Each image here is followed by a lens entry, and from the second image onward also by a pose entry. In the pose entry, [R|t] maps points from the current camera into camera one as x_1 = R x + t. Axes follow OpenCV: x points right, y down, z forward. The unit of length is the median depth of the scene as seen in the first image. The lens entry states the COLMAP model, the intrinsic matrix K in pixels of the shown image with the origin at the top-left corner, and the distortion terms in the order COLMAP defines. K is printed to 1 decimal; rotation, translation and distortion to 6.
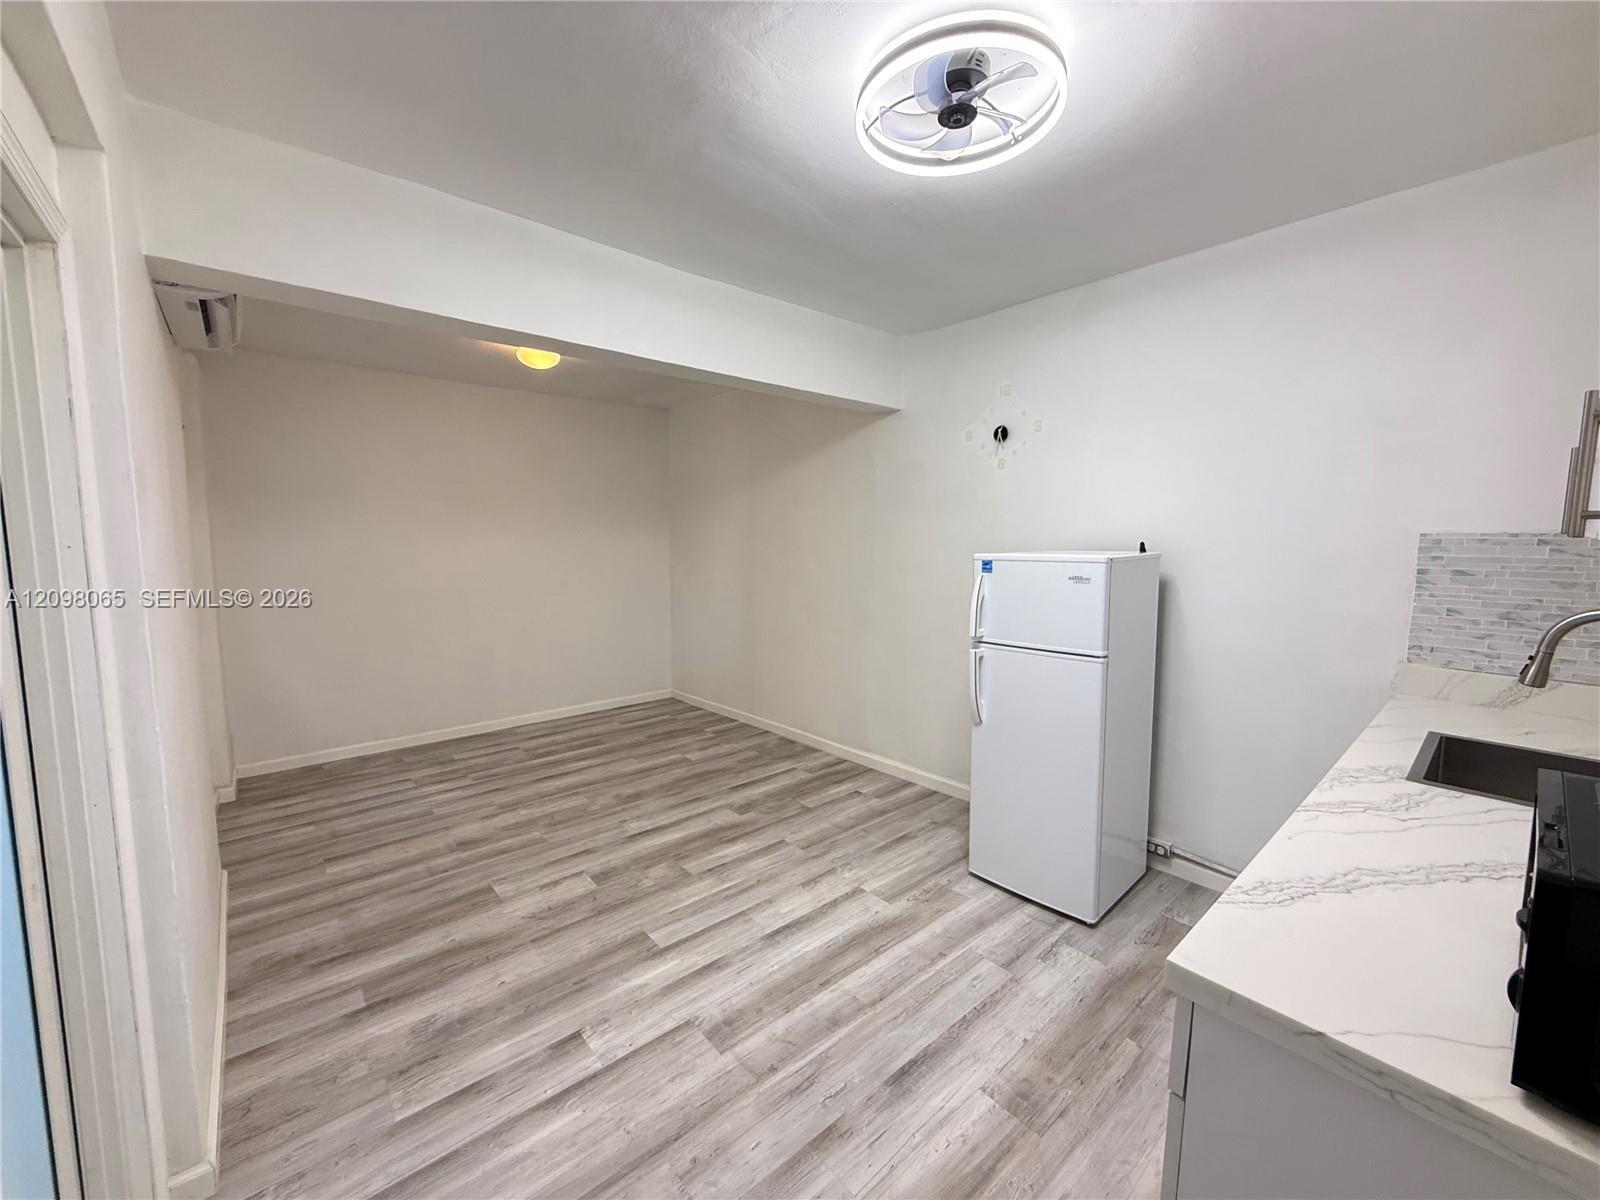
lens RADIAL K [[637.6, 0, 795.0], [0, 637.6, 597.6], [0, 0, 1]] dist [0.001139, 0.000137]
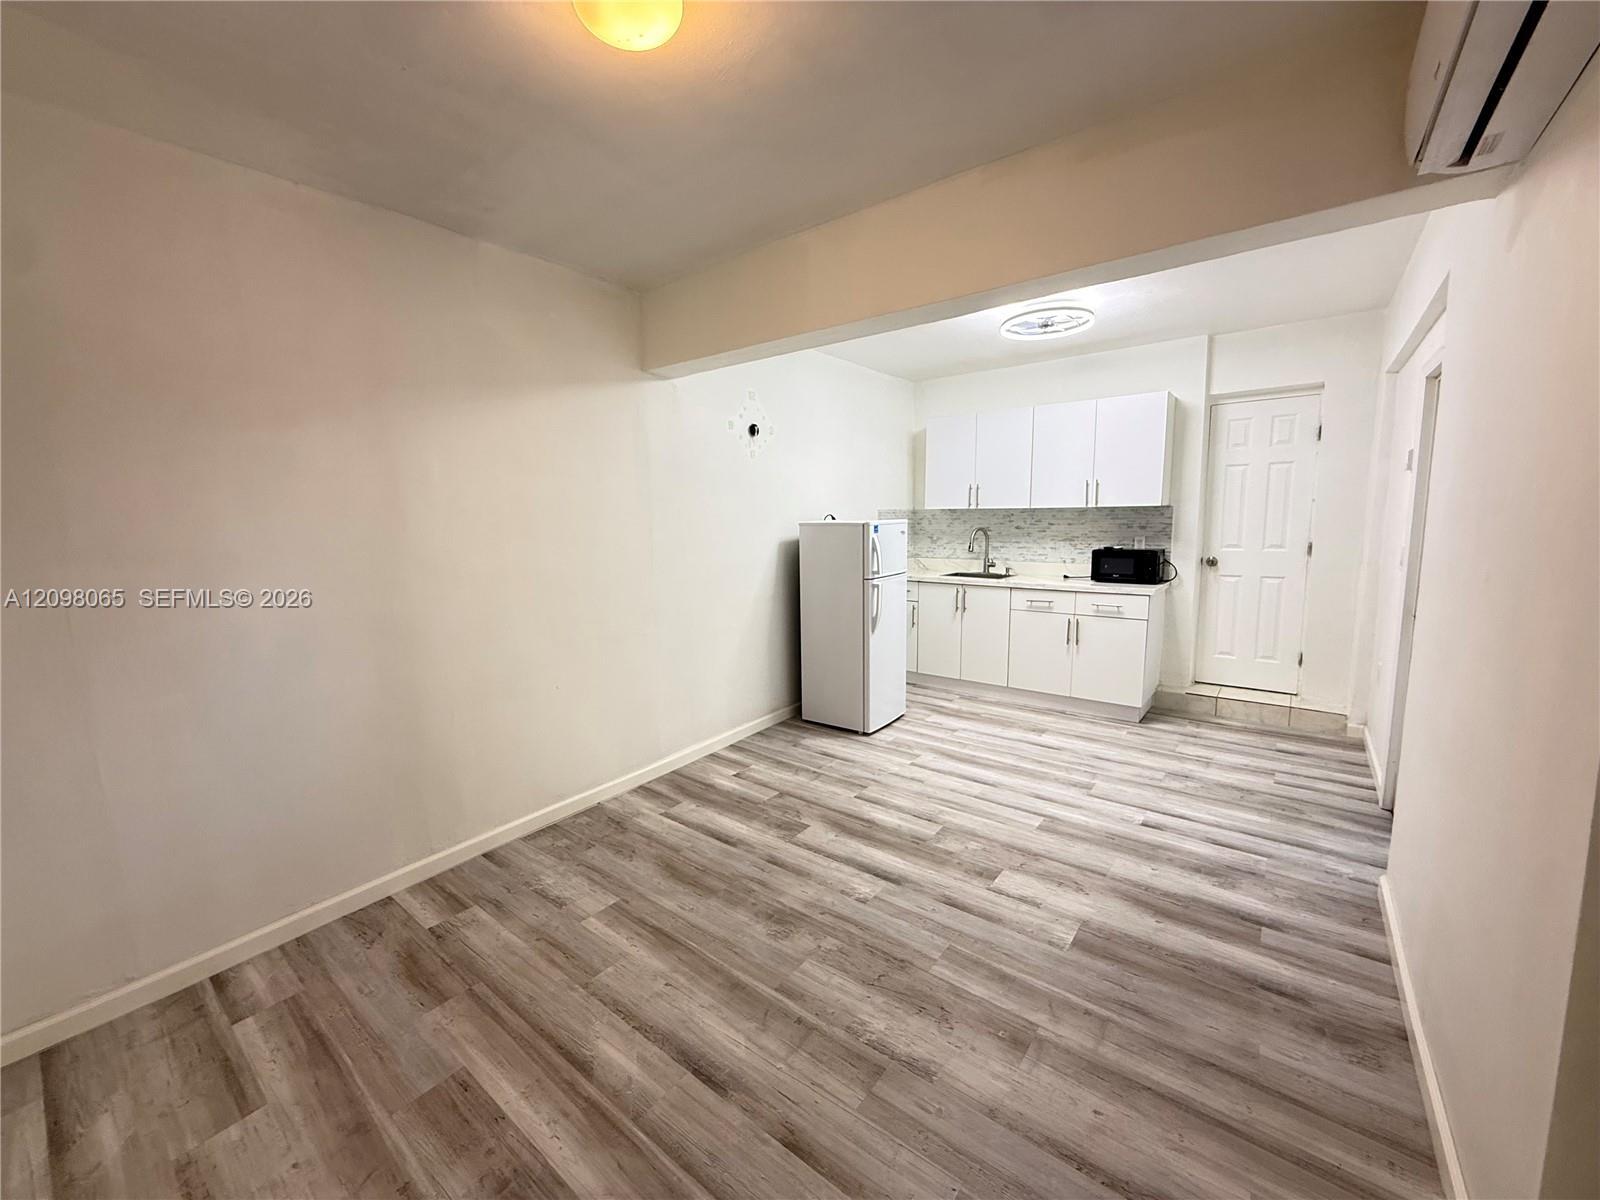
lens RADIAL K [[637.6, 0, 795.0], [0, 637.6, 597.6], [0, 0, 1]] dist [0.001139, 0.000137]
pose [[-0.201030, -0.119713, 0.972243, -1.157853], [0.115111, 0.982741, 0.144807, -0.128446], [-0.972798, 0.141026, -0.183781, 1.458511]]
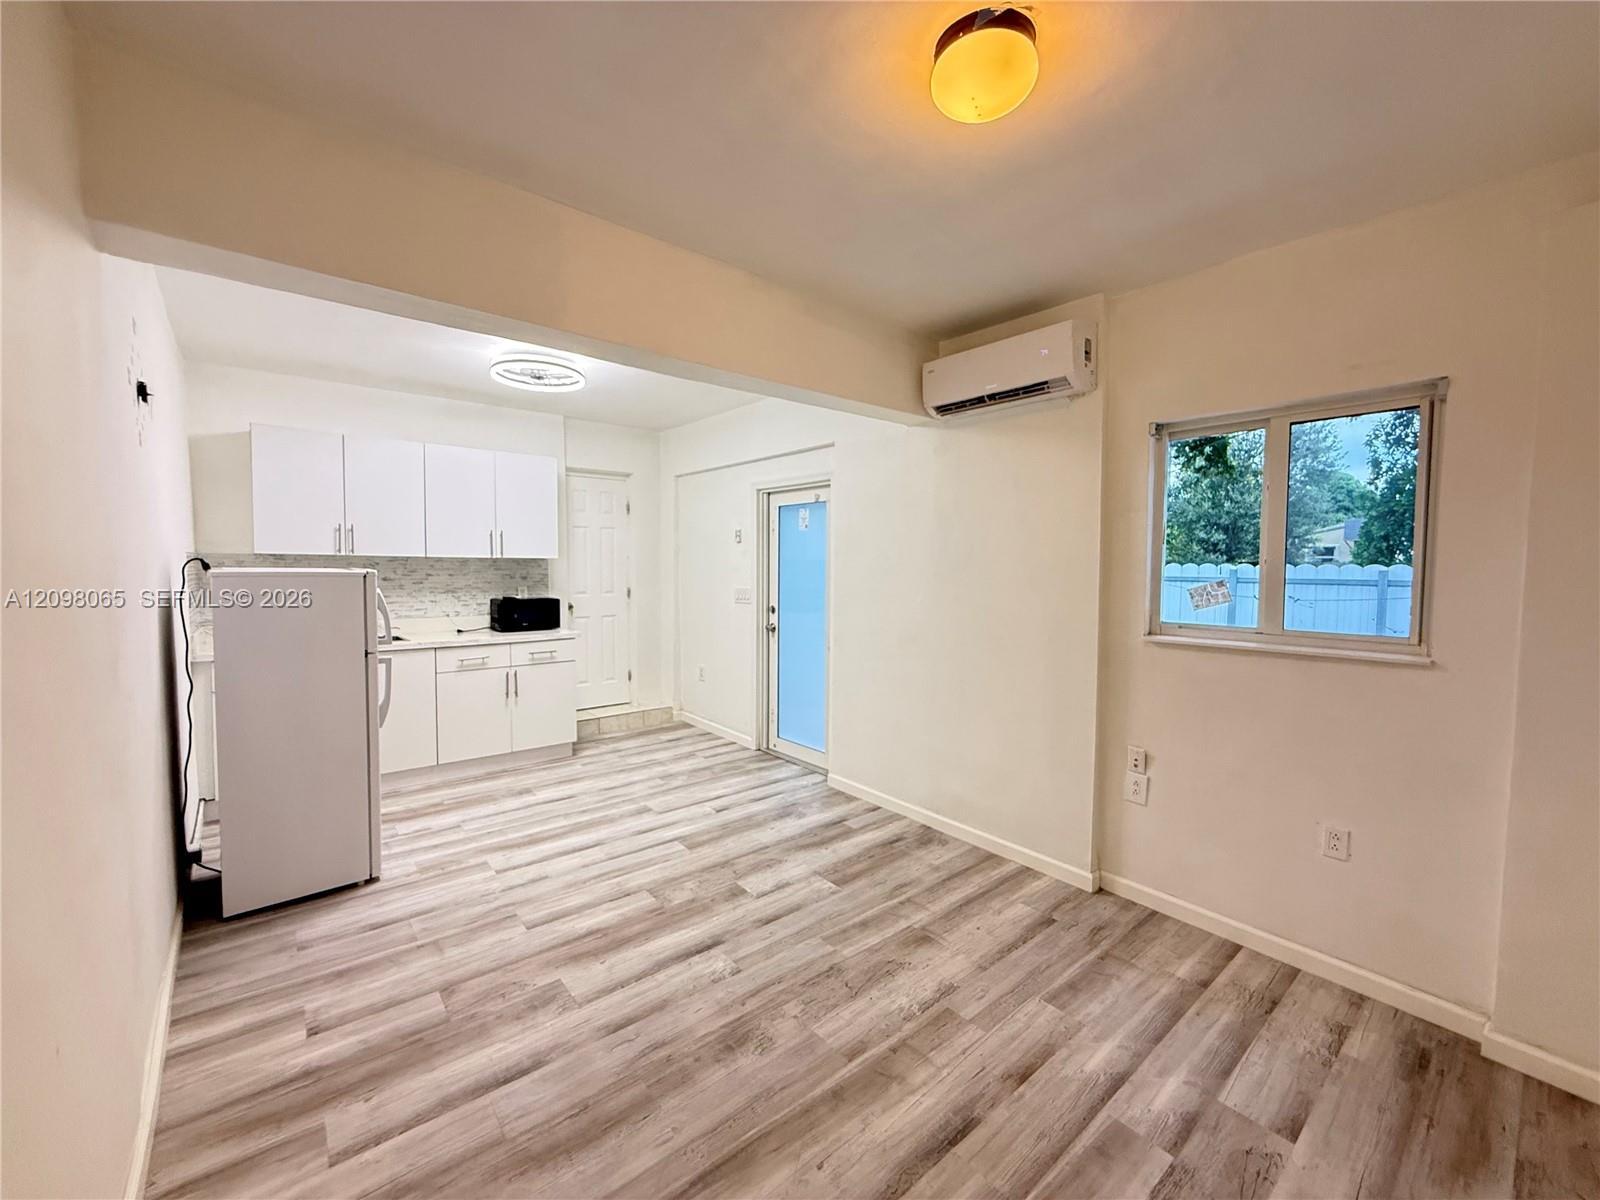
lens RADIAL K [[637.6, 0, 795.0], [0, 637.6, 597.6], [0, 0, 1]] dist [0.001139, 0.000137]
pose [[-0.999945, -0.006584, 0.008214, -0.422832], [-0.005240, 0.988041, 0.154105, -0.189661], [-0.009131, 0.154053, -0.988020, 2.030233]]
